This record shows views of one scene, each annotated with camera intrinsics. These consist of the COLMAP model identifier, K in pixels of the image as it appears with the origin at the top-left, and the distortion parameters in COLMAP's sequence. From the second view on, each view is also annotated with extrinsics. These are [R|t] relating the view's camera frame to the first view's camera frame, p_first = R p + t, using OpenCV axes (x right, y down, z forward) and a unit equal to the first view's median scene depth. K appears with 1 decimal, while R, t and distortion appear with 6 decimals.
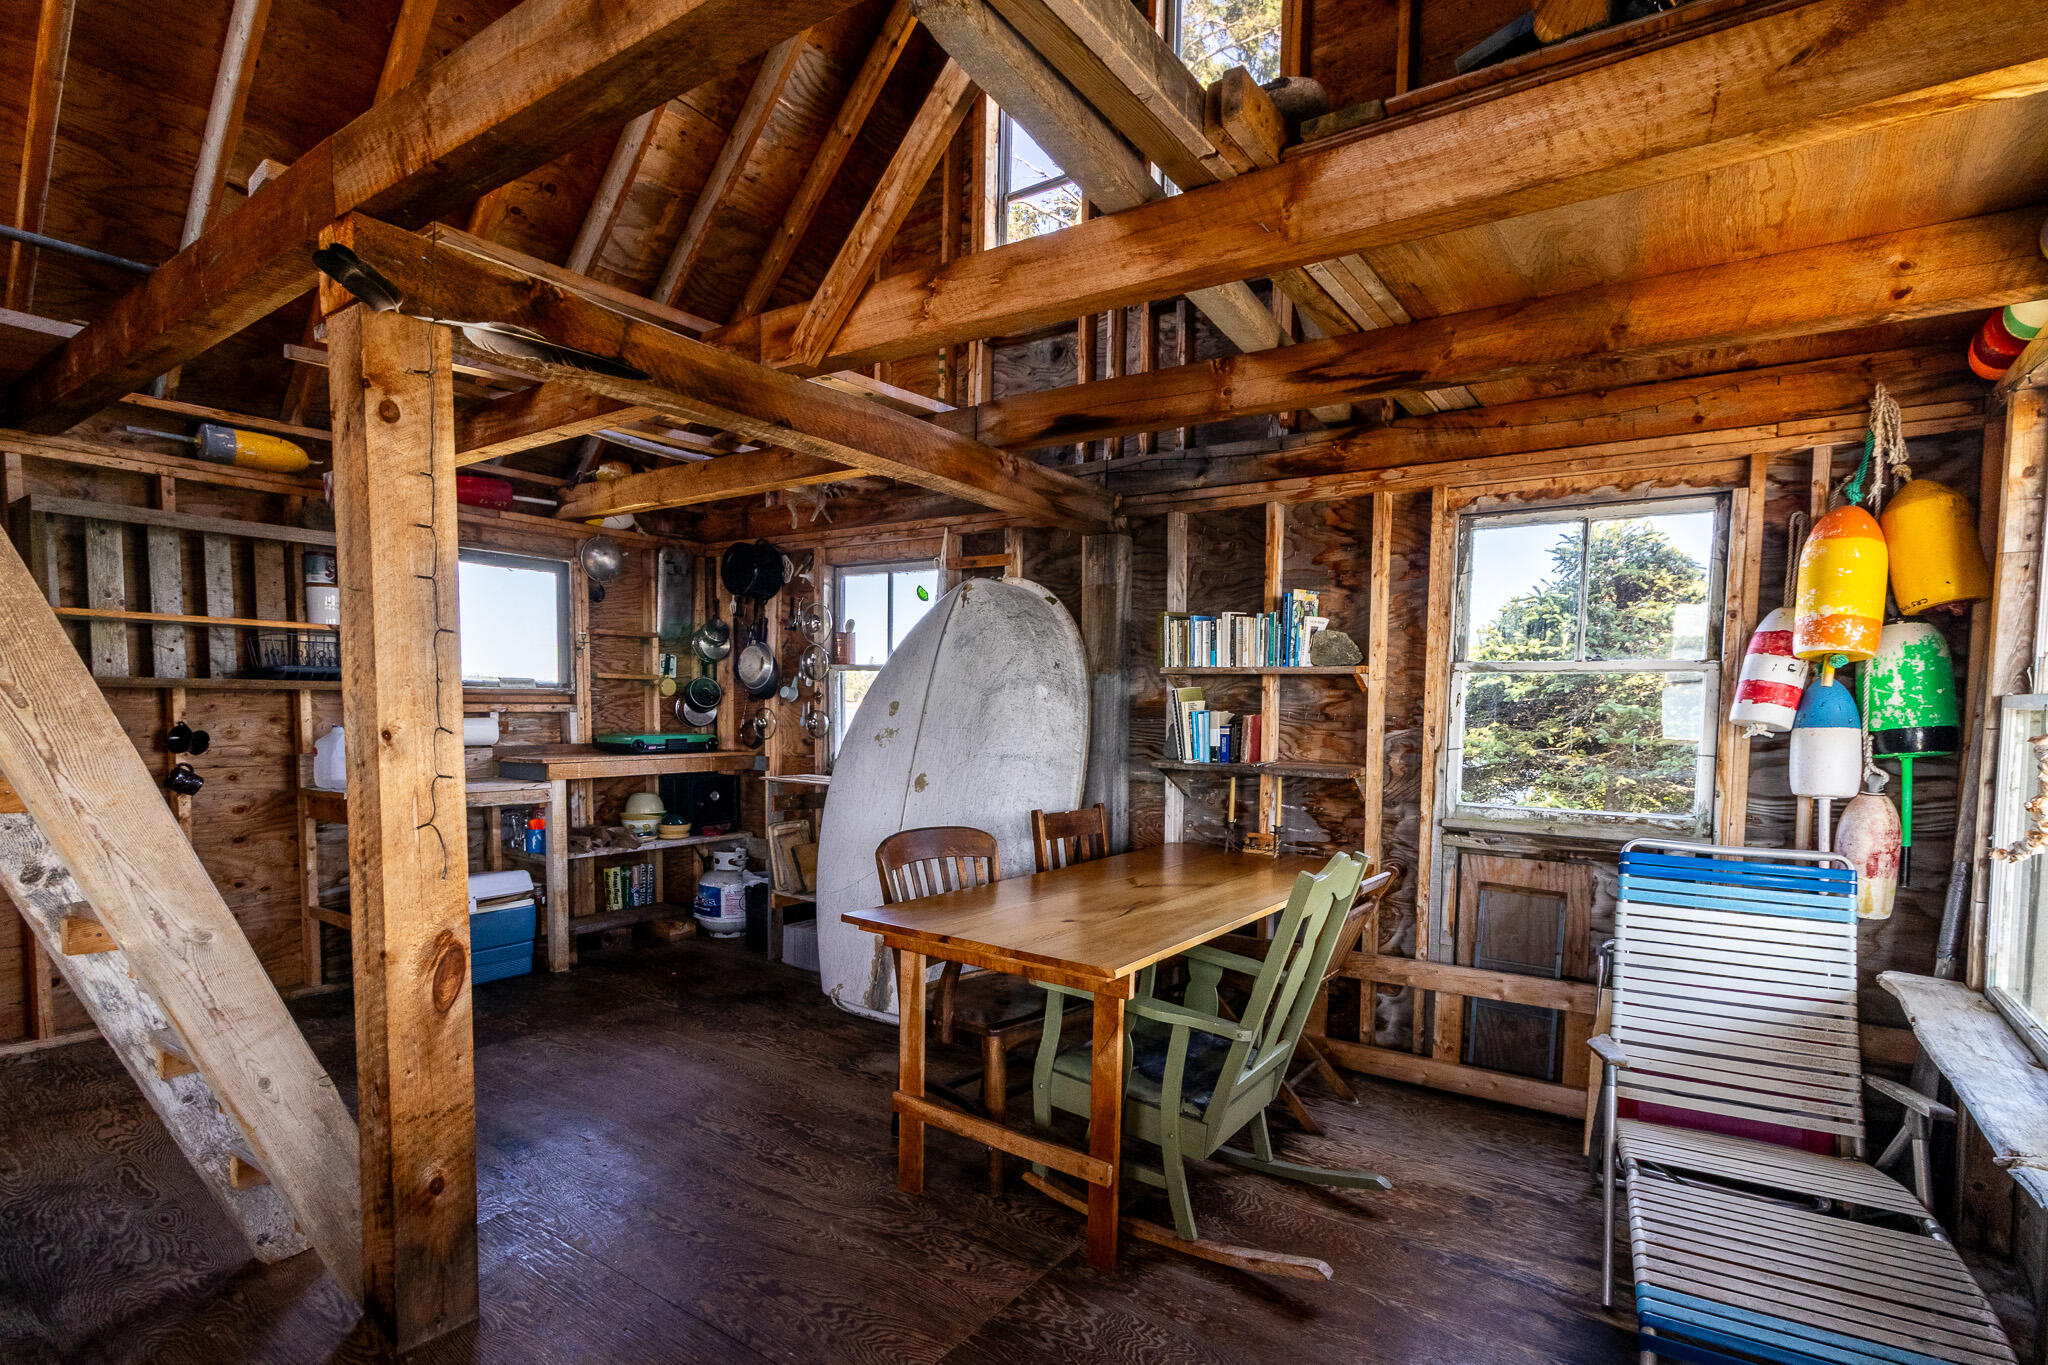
lens RADIAL K [[1004.0, 0, 1039.1], [0, 1004.0, 763.9], [0, 0, 1]] dist [0.006519, 0.000628]
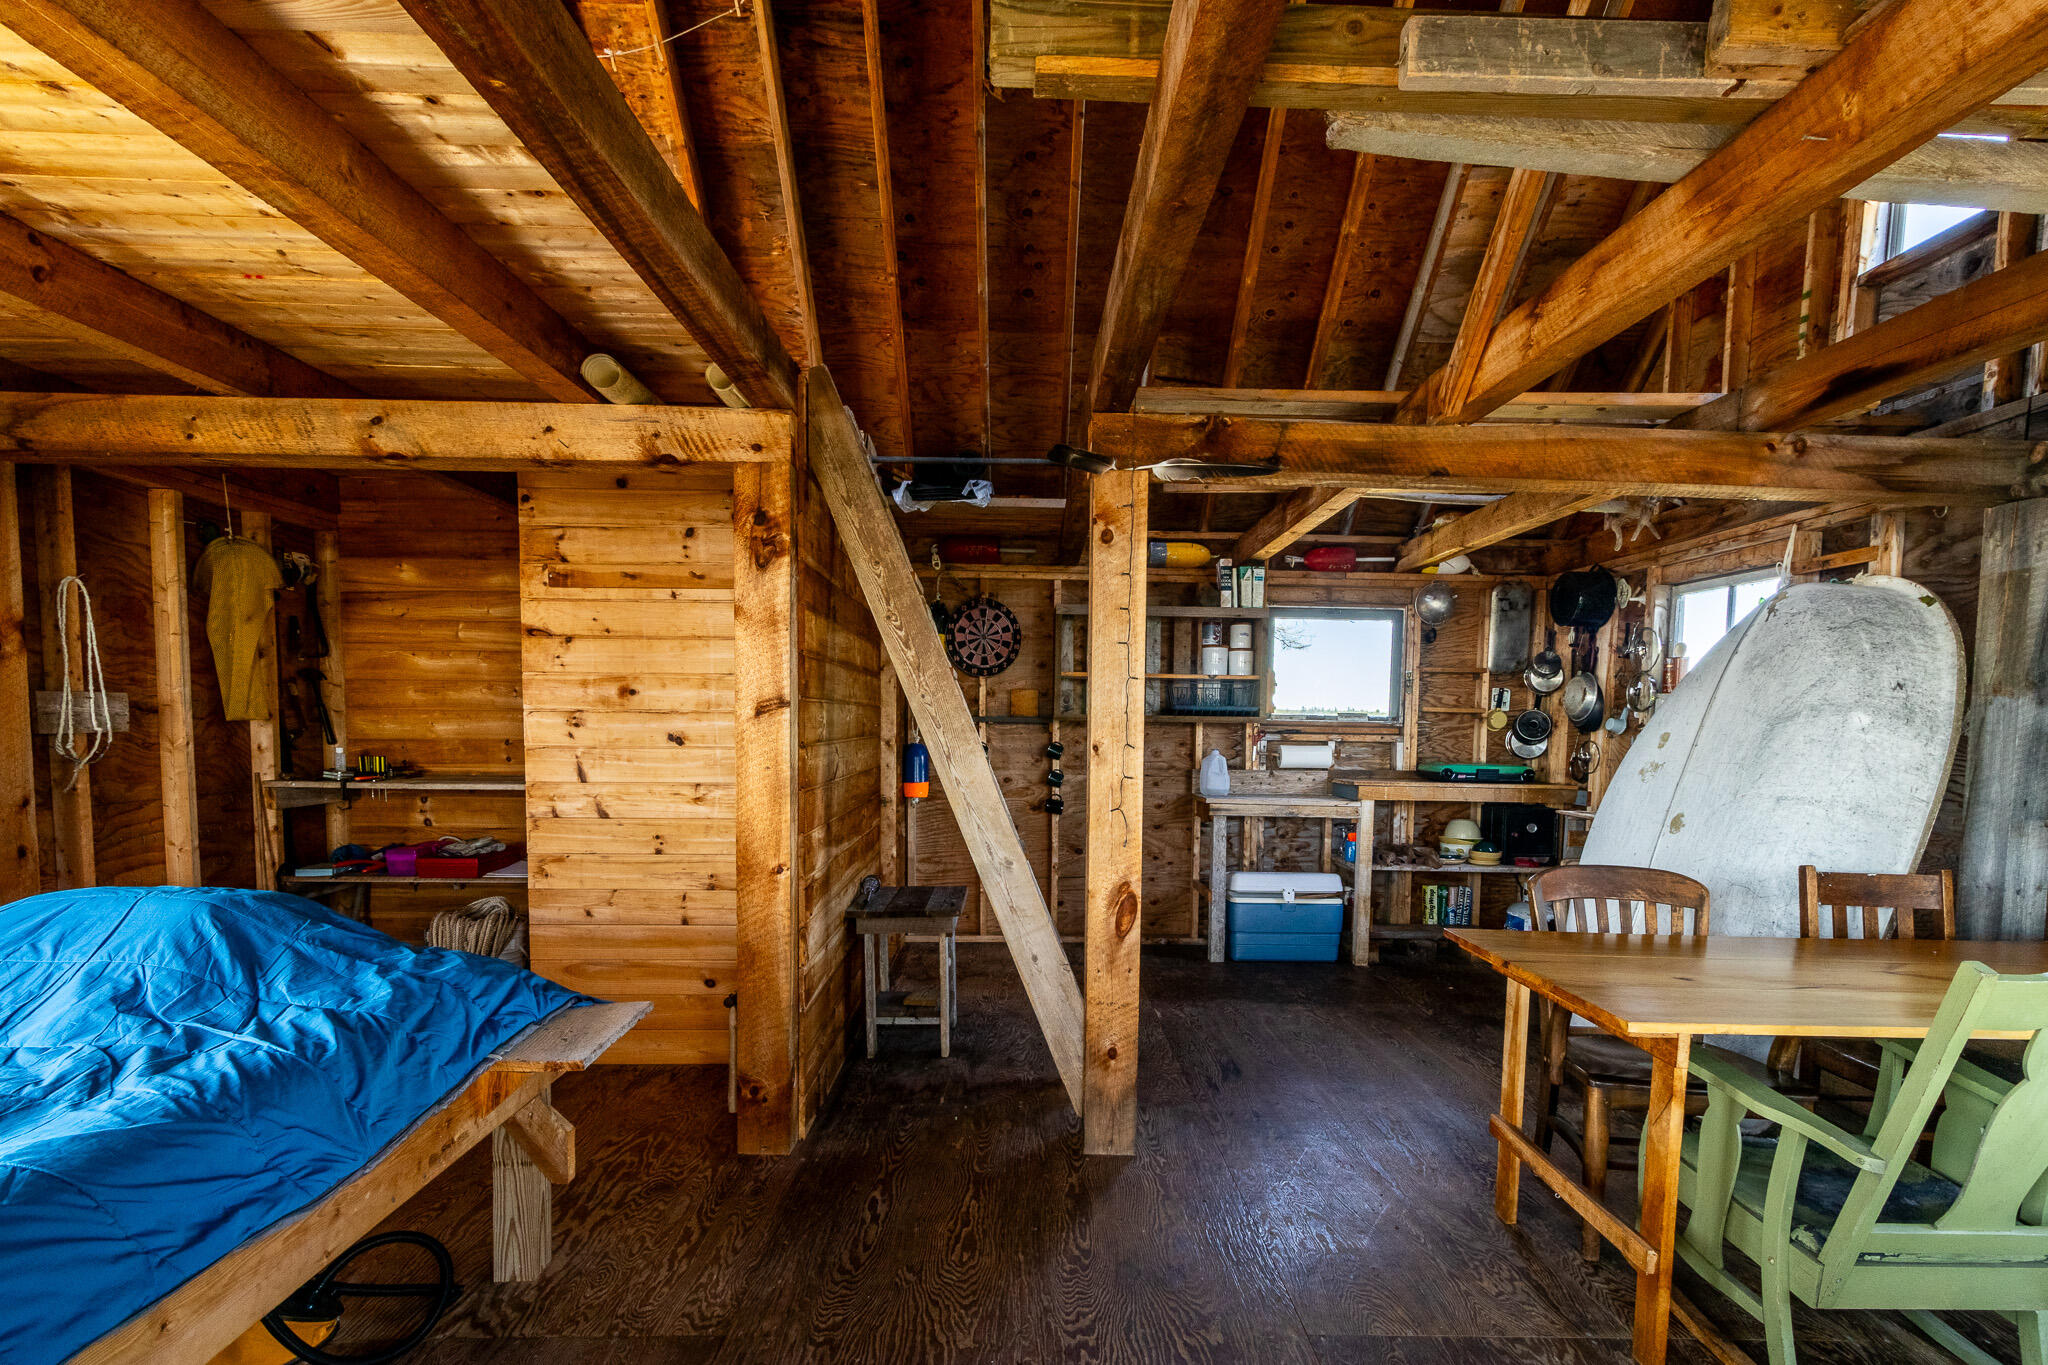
lens RADIAL K [[988.1, 0, 1024.5], [0, 988.1, 794.2], [0, 0, 1]] dist [-0.000681, -0.000029]
pose [[0.581687, 0.054306, -0.811598, 0.272916], [-0.059011, 0.997957, 0.024482, 0.005875], [0.811269, 0.033652, 0.583704, 0.019561]]
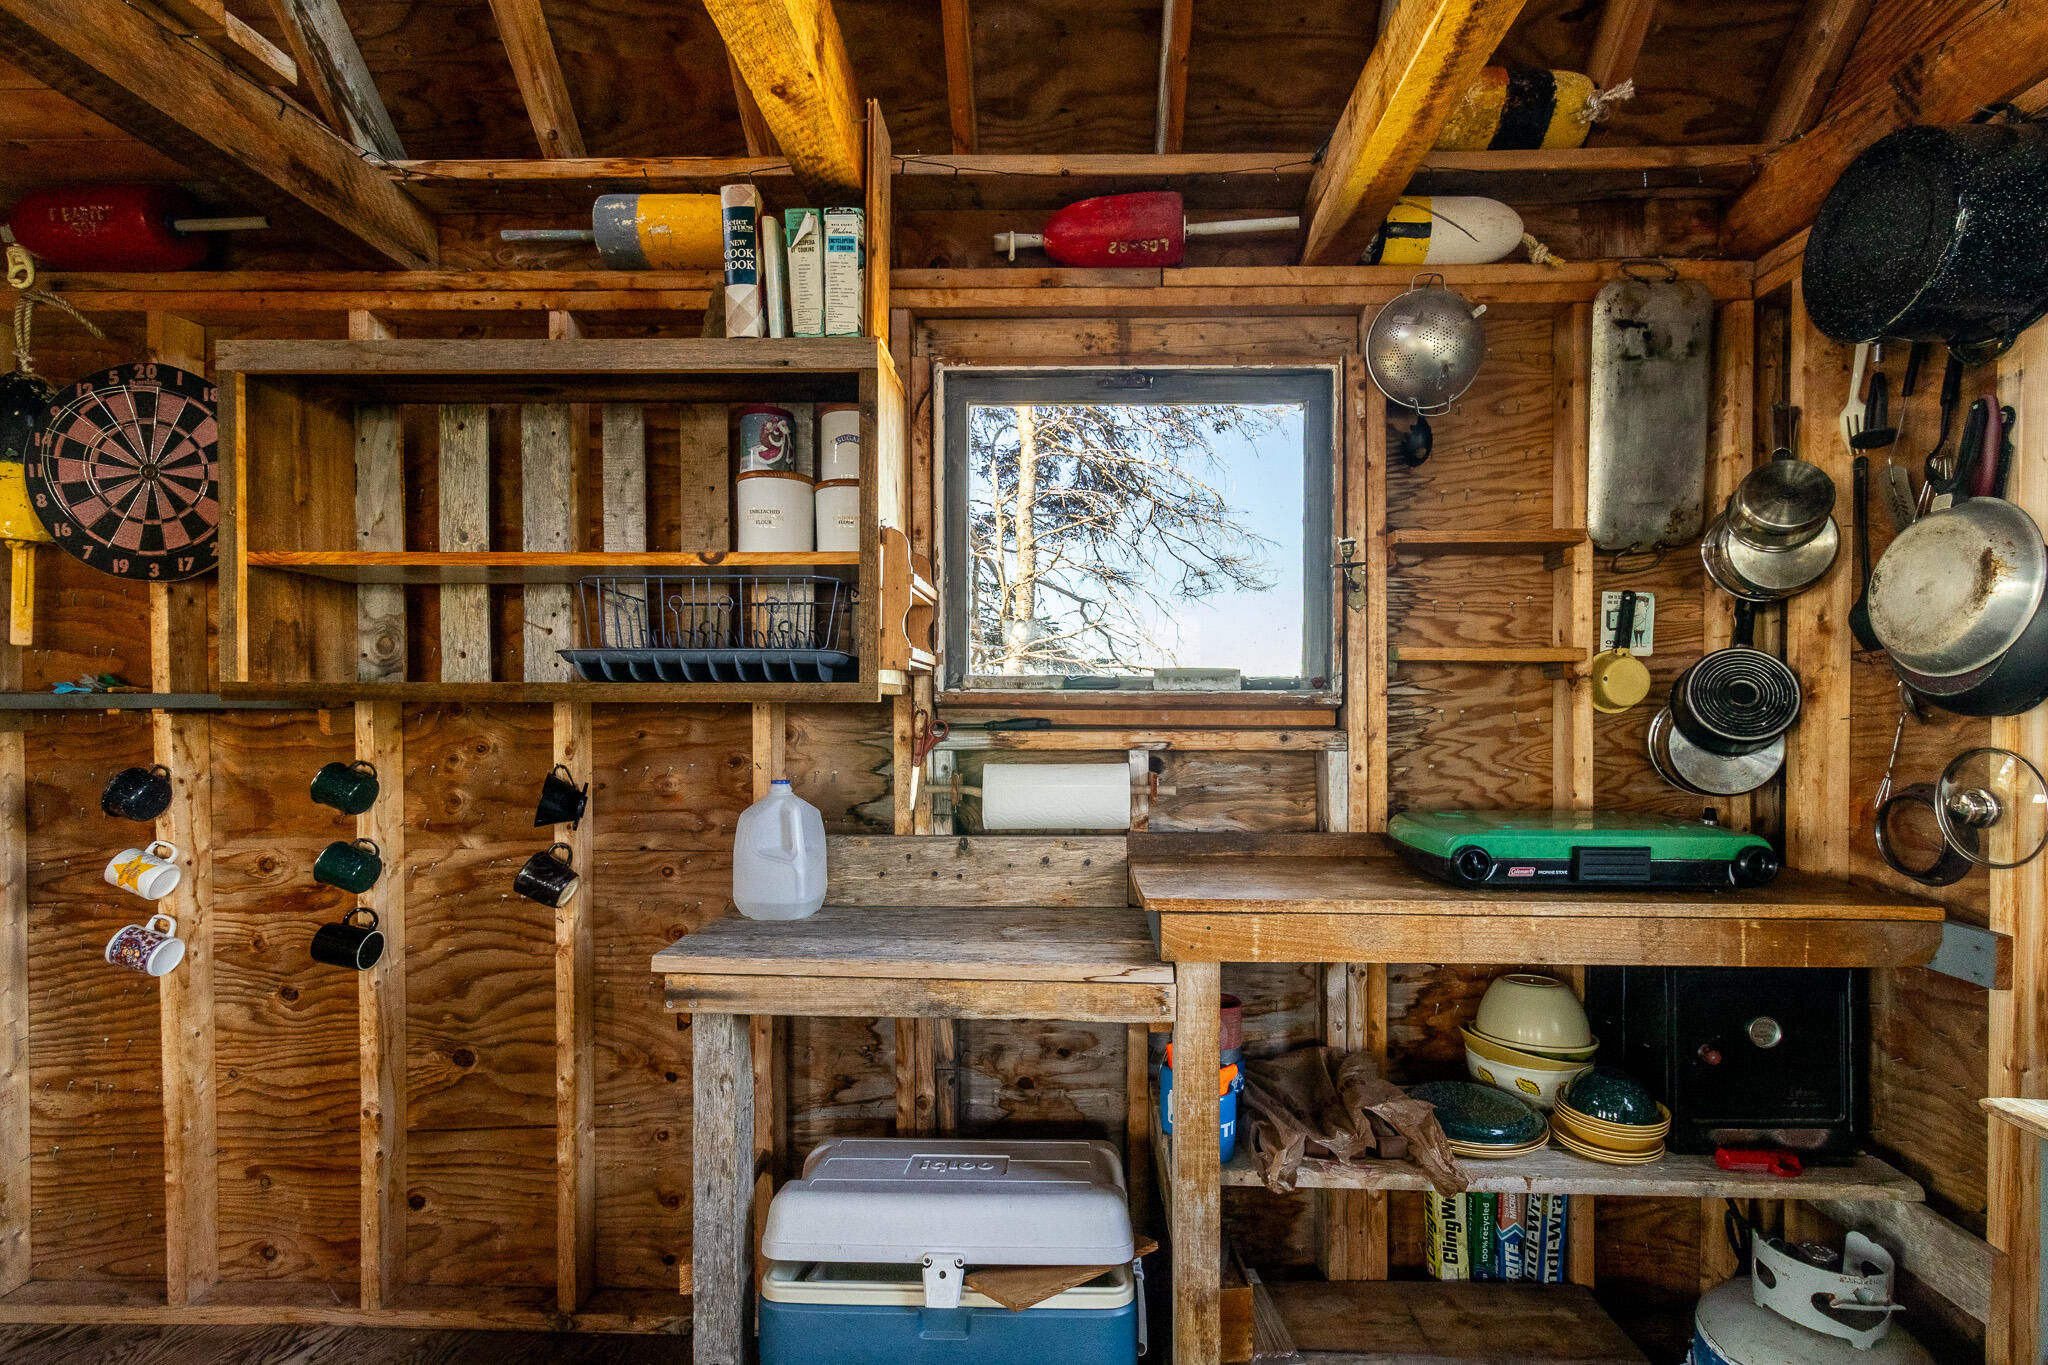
lens RADIAL K [[986.5, 0, 1046.9], [0, 986.5, 713.5], [0, 0, 1]] dist [0.000150, 0.001663]
pose [[0.551524, -0.002796, -0.834154, -0.291407], [-0.046788, 0.998316, -0.034281, -0.066954], [0.832846, 0.057935, 0.550465, 0.979276]]
